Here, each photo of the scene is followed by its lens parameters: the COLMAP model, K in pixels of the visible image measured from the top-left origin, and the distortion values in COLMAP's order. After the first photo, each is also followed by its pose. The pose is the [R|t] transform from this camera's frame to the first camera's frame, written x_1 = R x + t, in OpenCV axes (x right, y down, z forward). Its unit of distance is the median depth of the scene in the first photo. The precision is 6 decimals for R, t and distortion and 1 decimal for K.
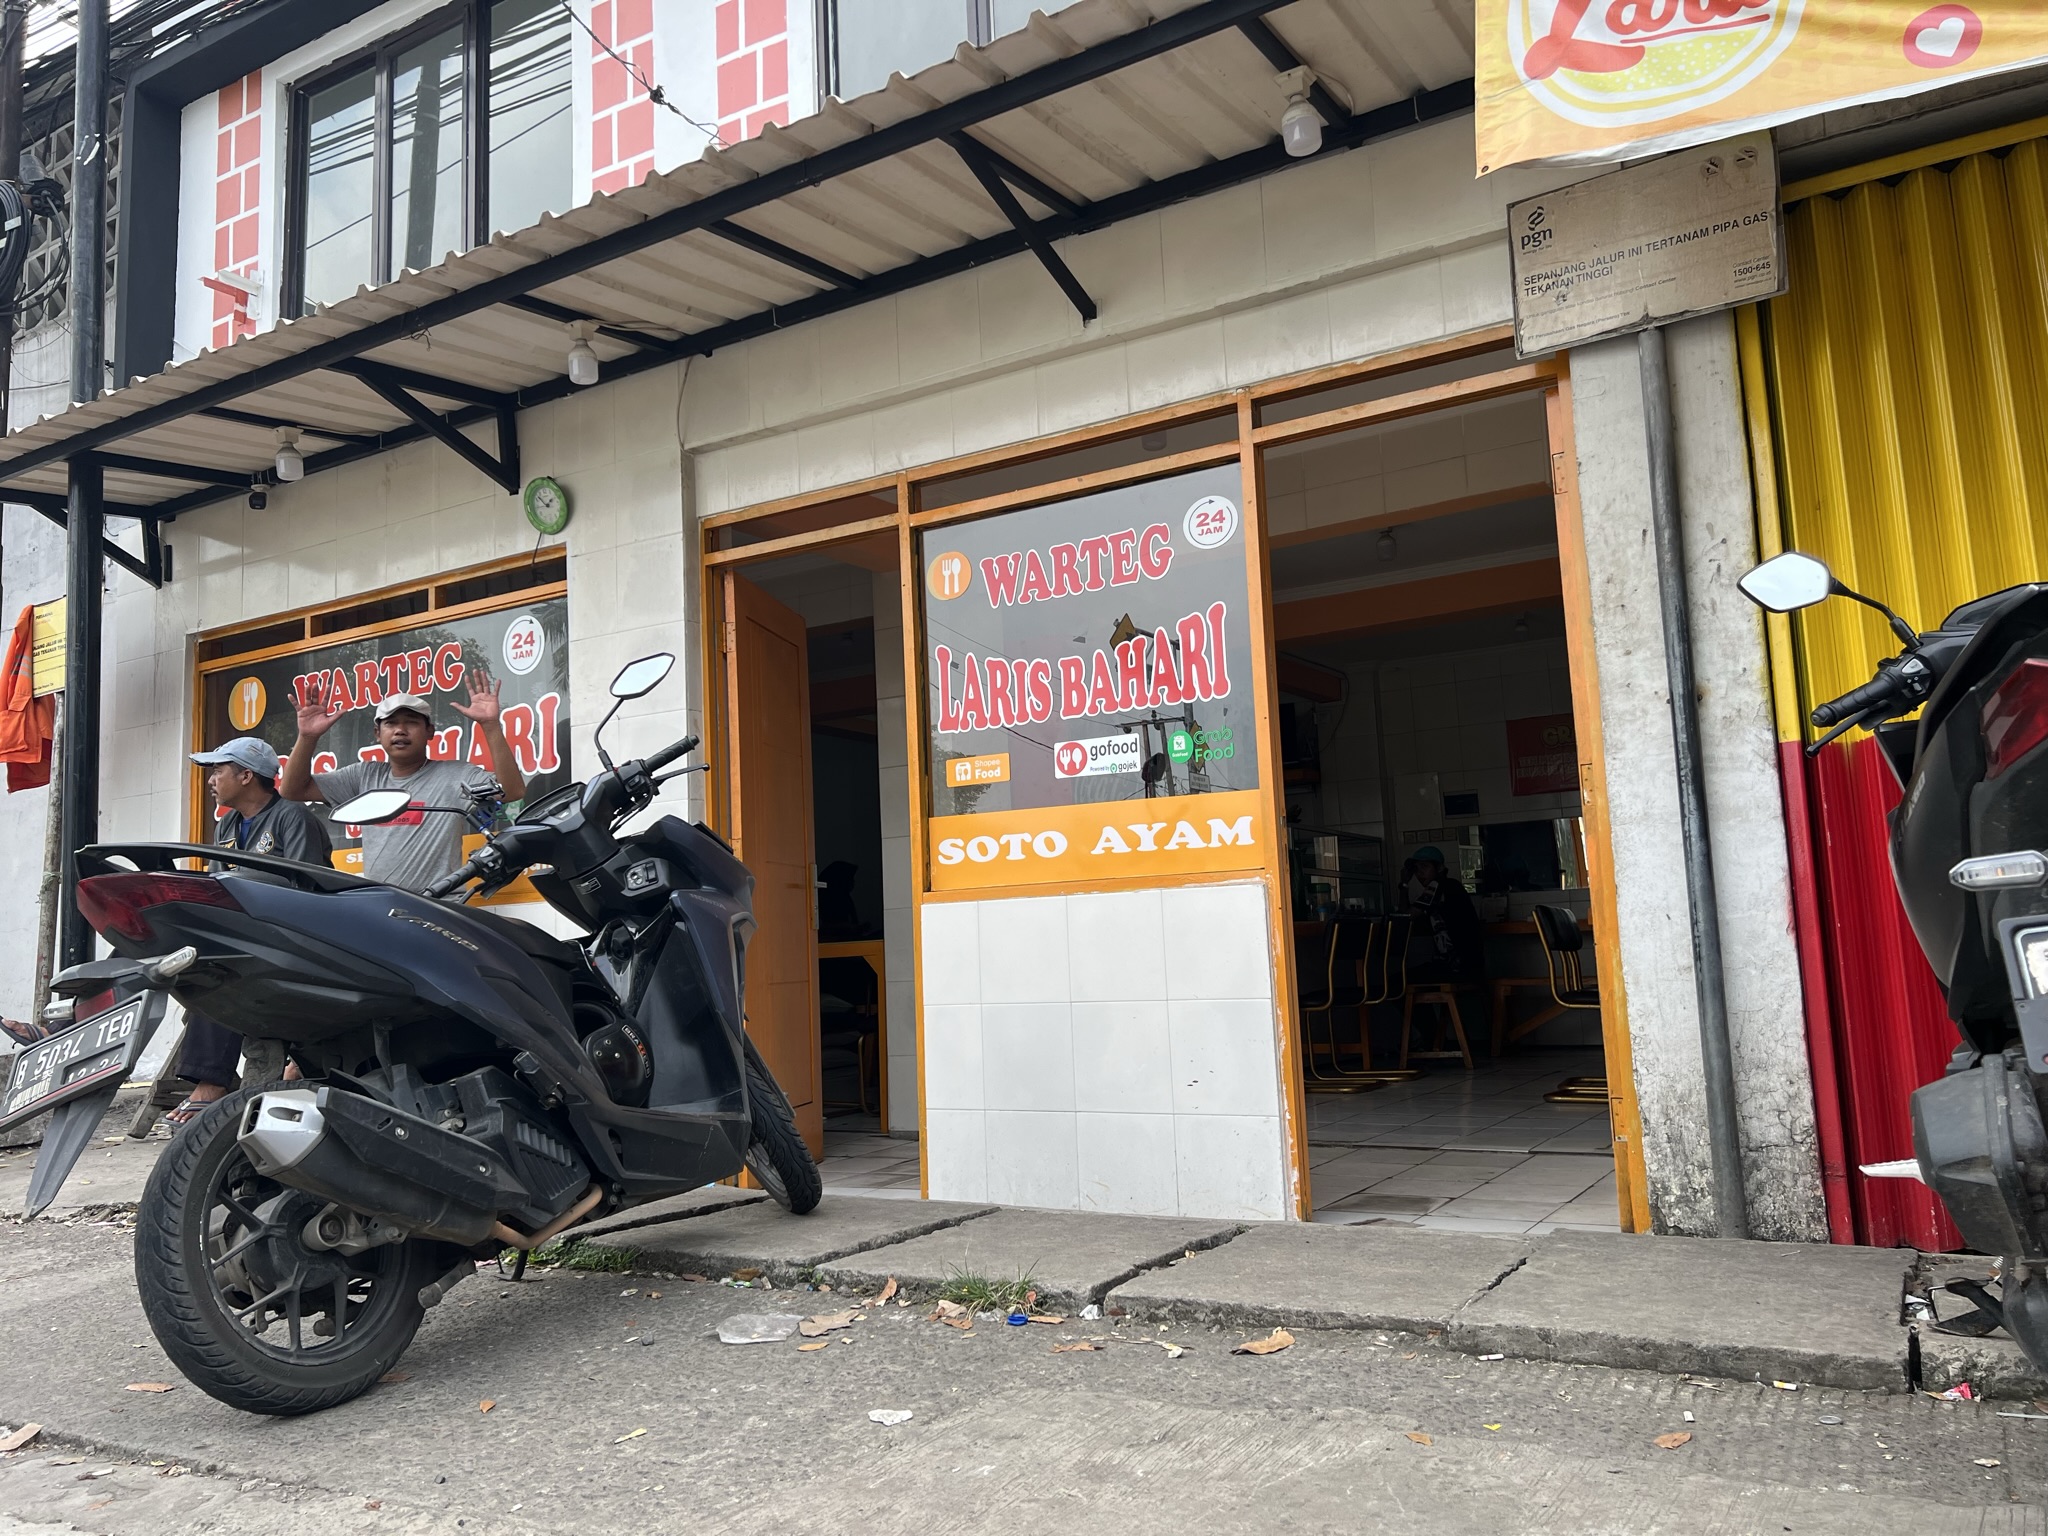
lens RADIAL K [[1576.1, 0, 1008.6], [0, 1576.1, 766.9], [0, 0, 1]] dist [0.073911, -0.091882]
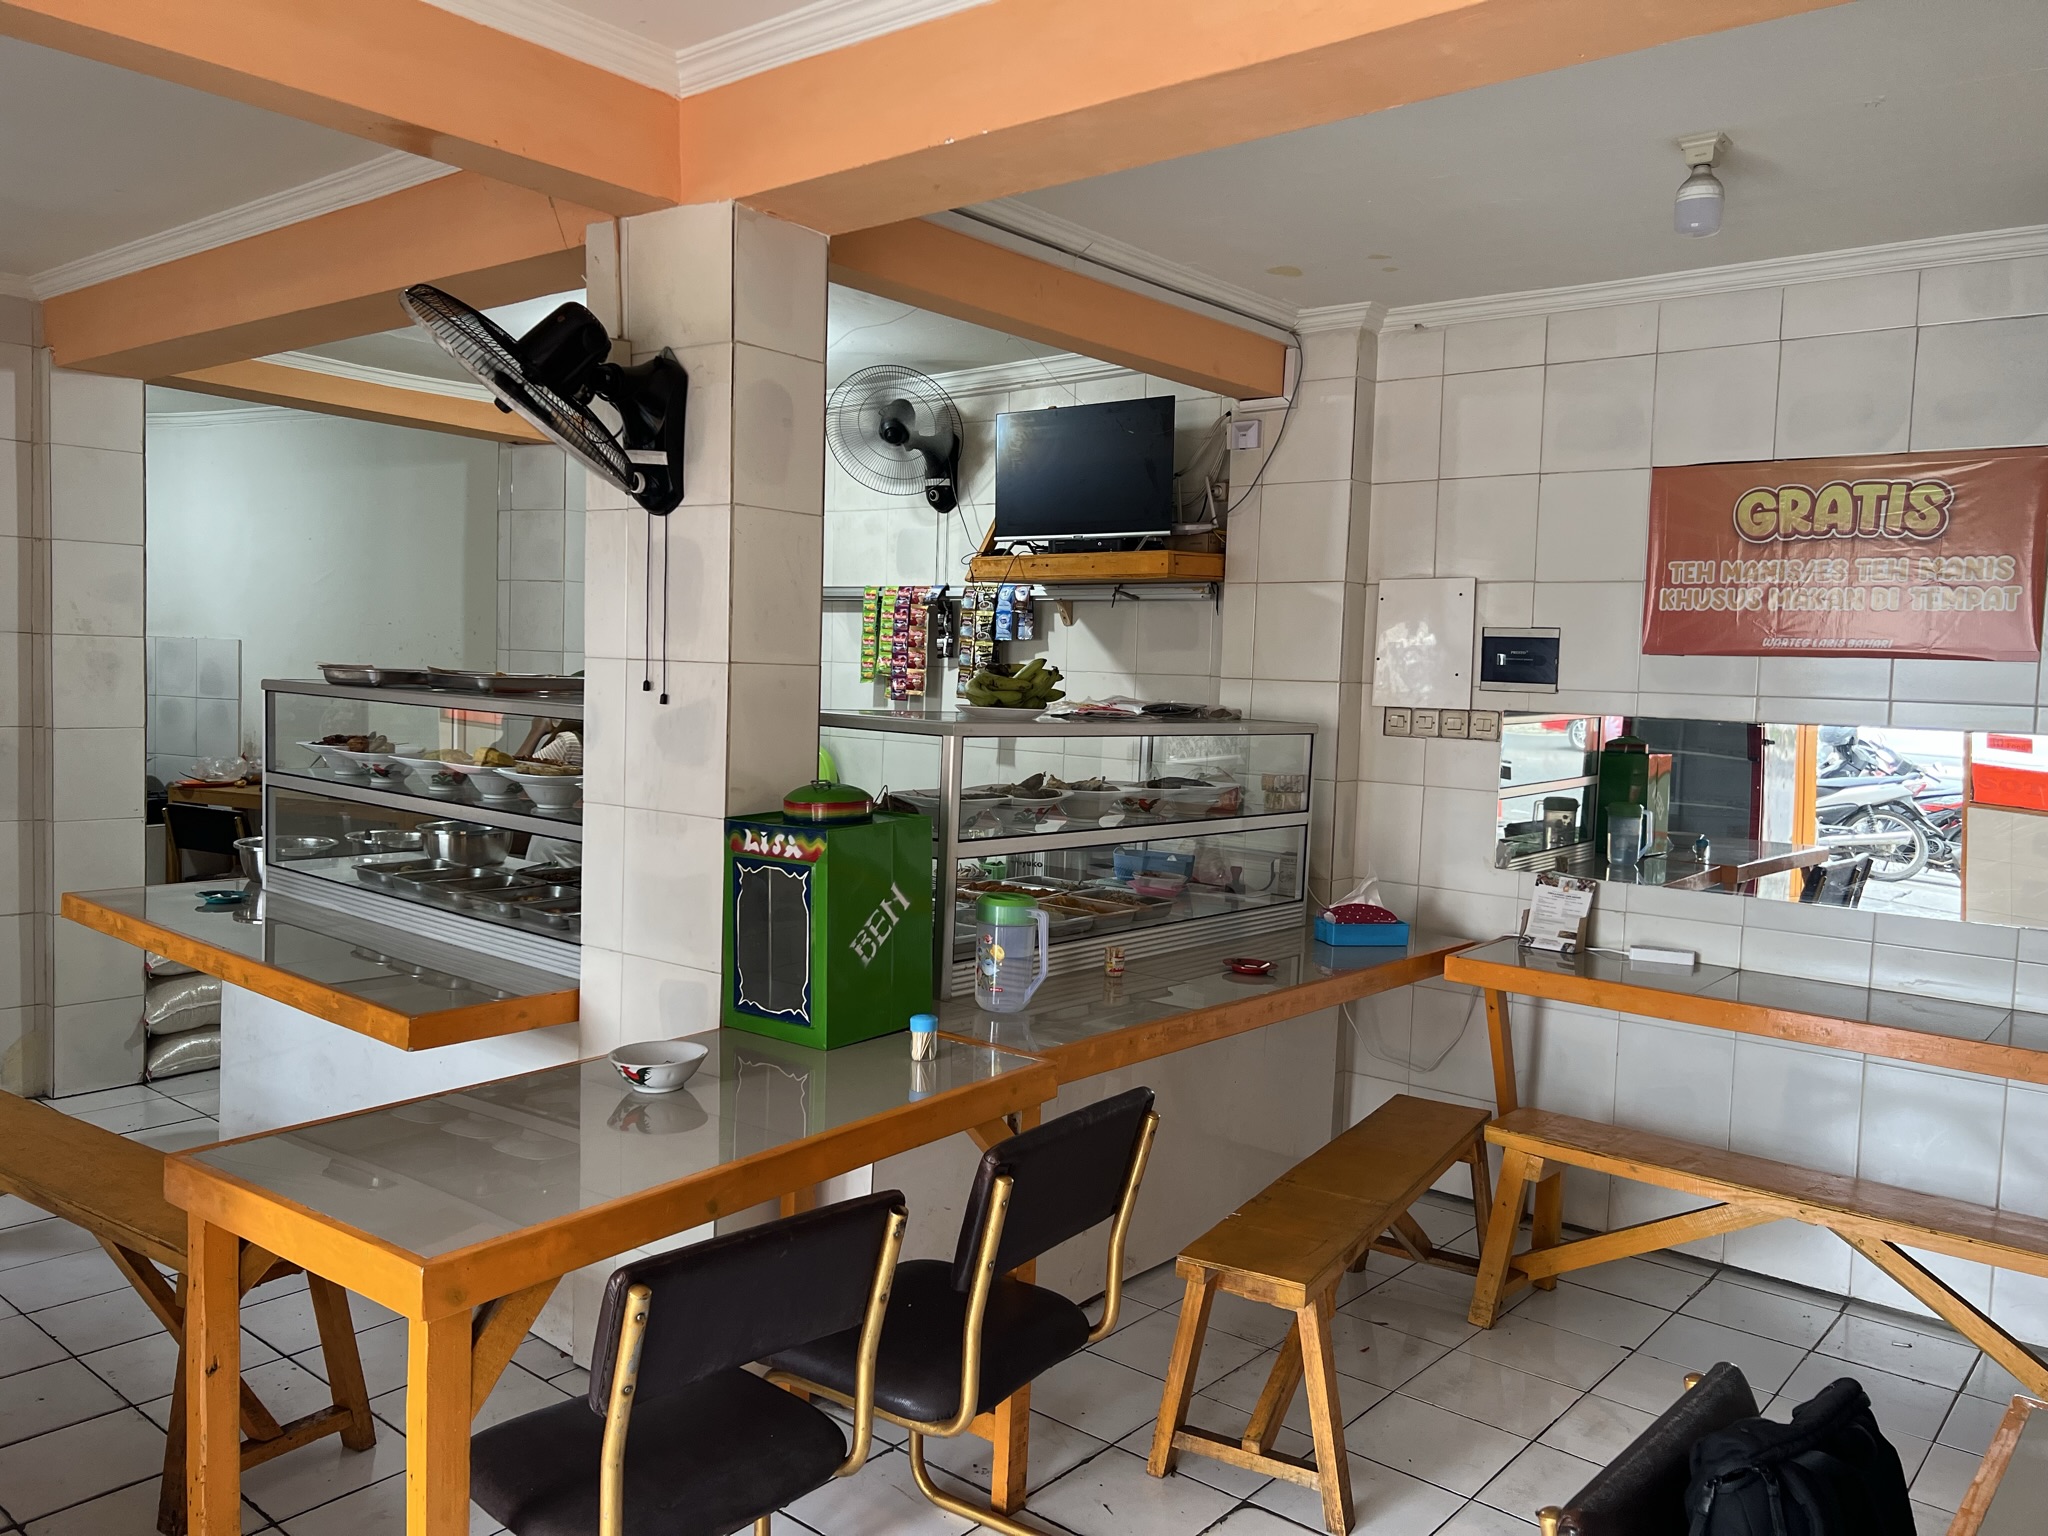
lens RADIAL K [[1576.1, 0, 990.6], [0, 1576.1, 756.5], [0, 0, 1]] dist [0.073911, -0.091882]
pose [[0.985247, 0.078150, -0.152253, 0.448078], [-0.048193, 0.980341, 0.191332, -0.054005], [0.164212, -0.181172, 0.969645, 1.192748]]
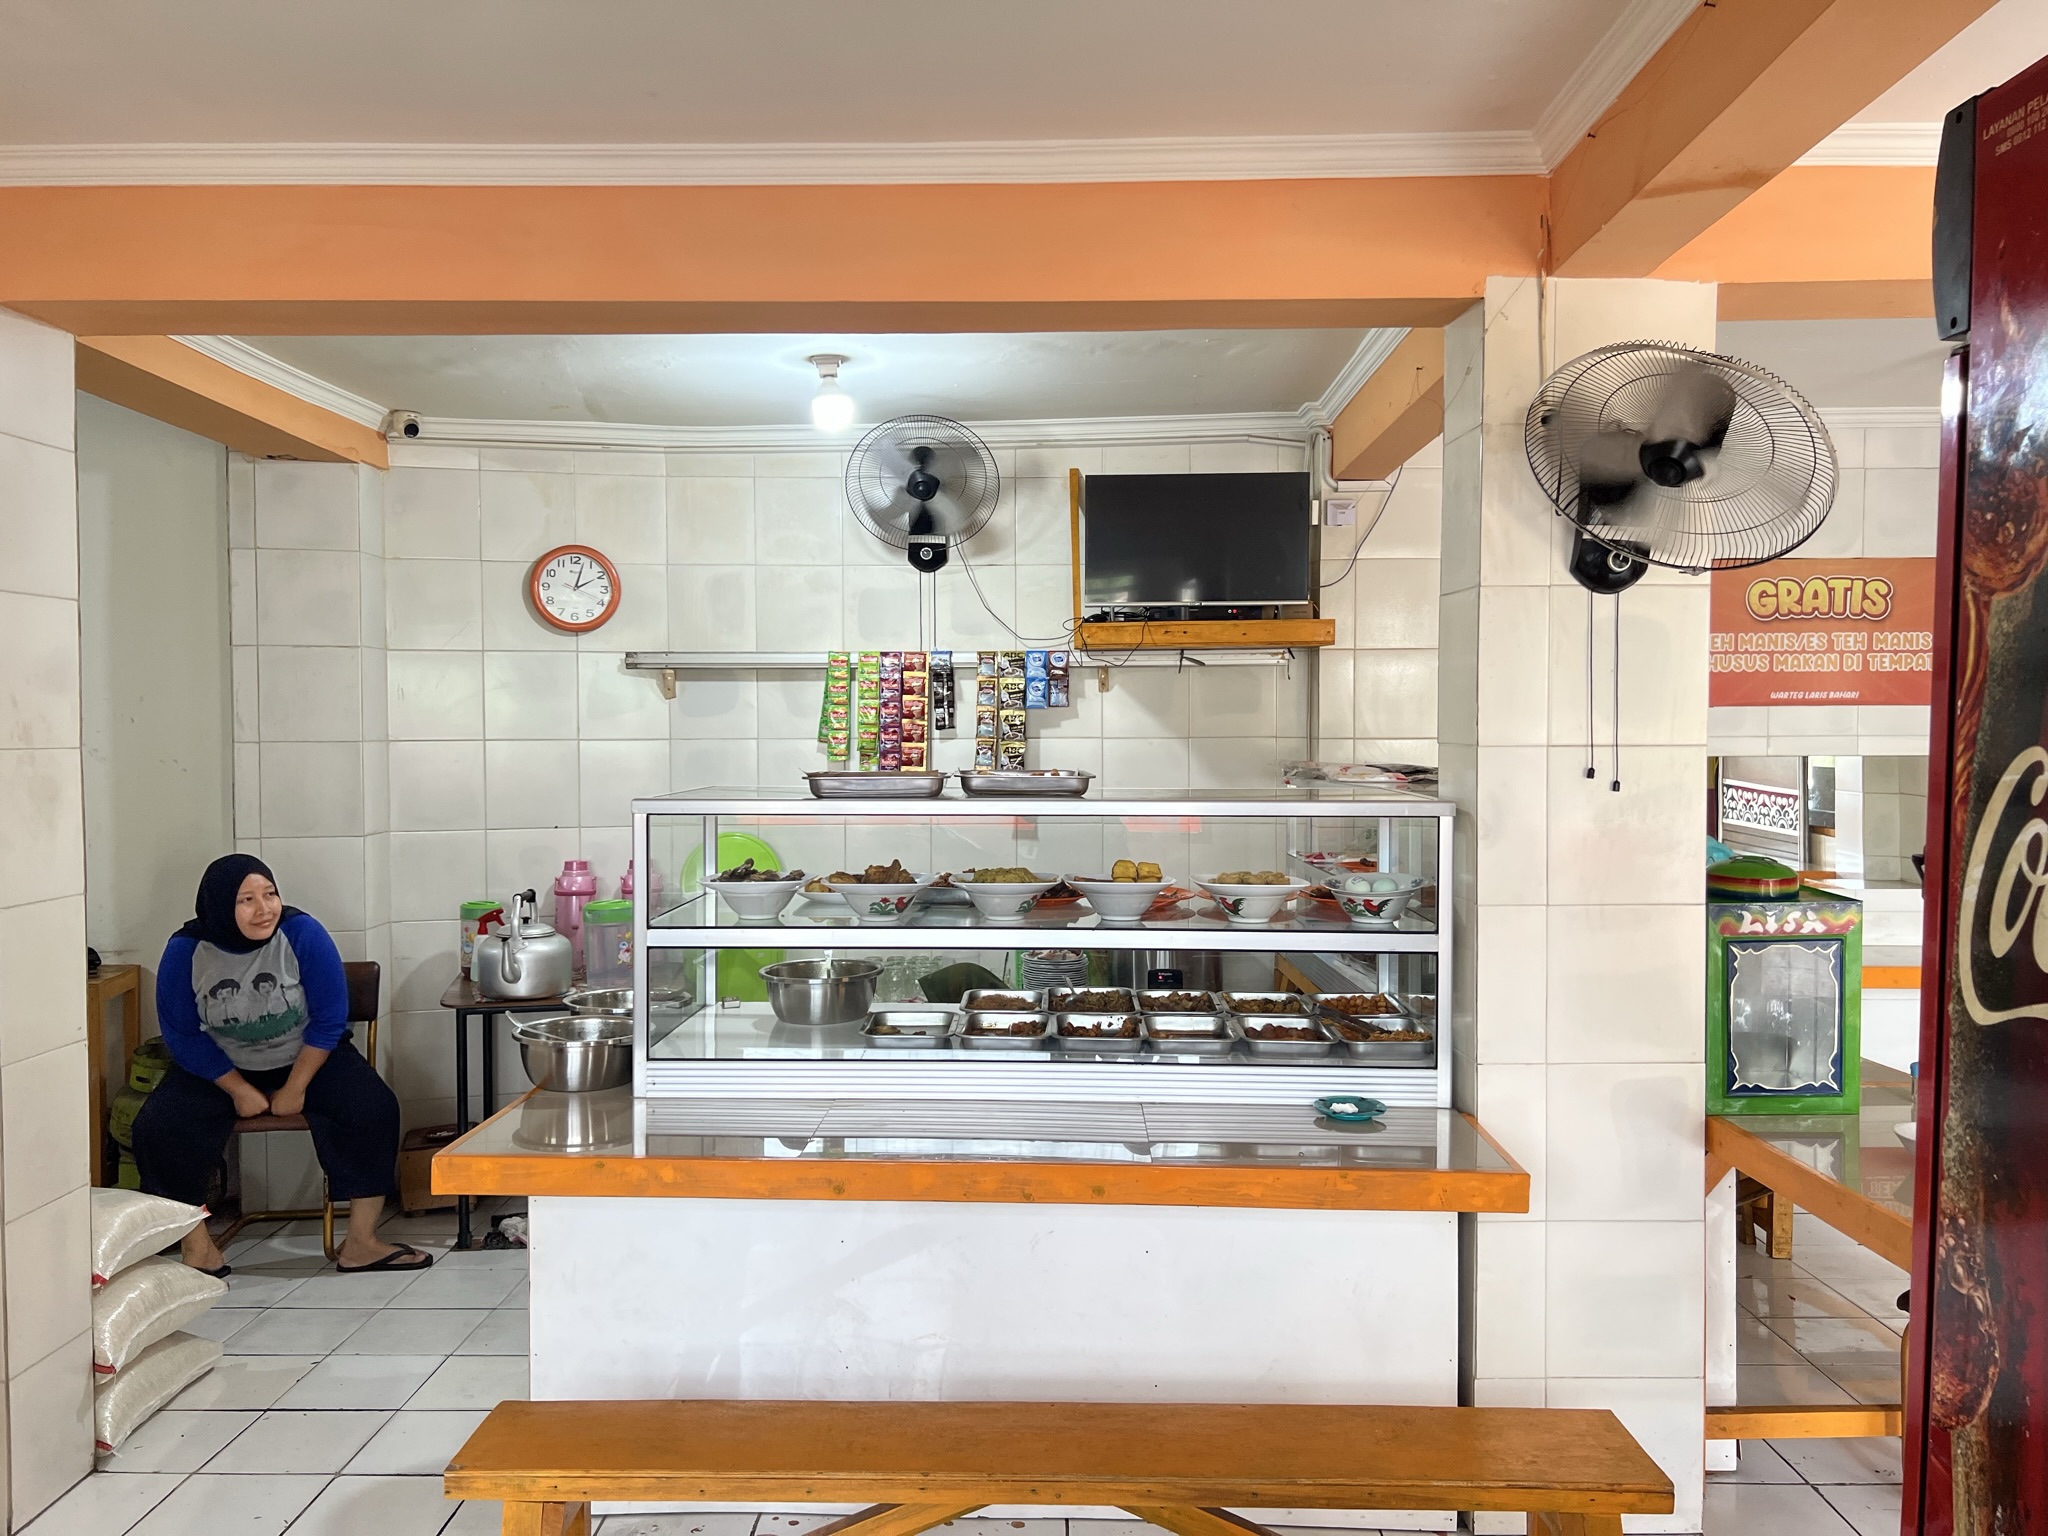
lens RADIAL K [[1576.1, 0, 1045.3], [0, 1576.1, 762.8], [0, 0, 1]] dist [0.073911, -0.091882]
pose [[0.857793, 0.019646, 0.513619, -0.257954], [-0.092619, 0.988820, 0.116860, -0.009913], [-0.505581, -0.147813, 0.850023, 1.379947]]
